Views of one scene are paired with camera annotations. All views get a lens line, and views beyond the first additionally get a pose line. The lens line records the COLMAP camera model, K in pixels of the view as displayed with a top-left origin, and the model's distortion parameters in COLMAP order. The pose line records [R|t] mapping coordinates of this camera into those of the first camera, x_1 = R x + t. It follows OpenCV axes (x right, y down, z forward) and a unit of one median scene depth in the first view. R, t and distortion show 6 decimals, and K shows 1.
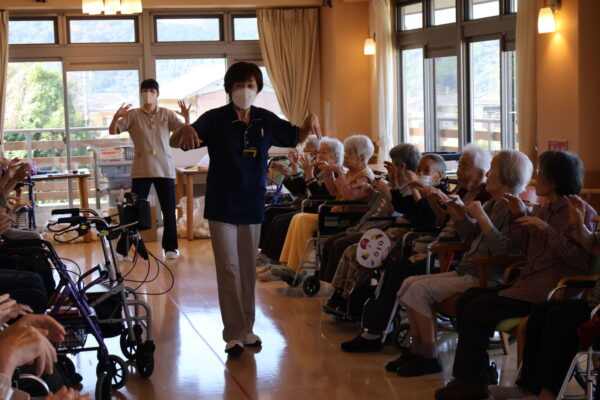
lens RADIAL K [[1164.4, 0, 300.0], [0, 1164.4, 200.0], [0, 0, 1]] dist [-0.027765, -0.087074]
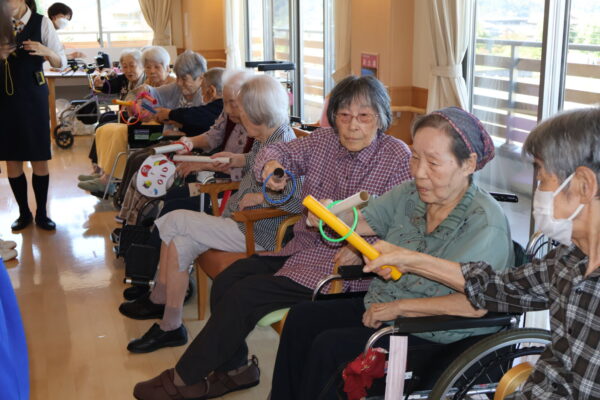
lens RADIAL K [[797.7, 0, 300.0], [0, 797.7, 200.0], [0, 0, 1]] dist [-0.008624, -0.001284]
pose [[0.995486, -0.005902, 0.094729, 0.114345], [-0.007614, 0.989882, 0.141689, -0.027413], [-0.094606, -0.141771, 0.985368, 0.384148]]
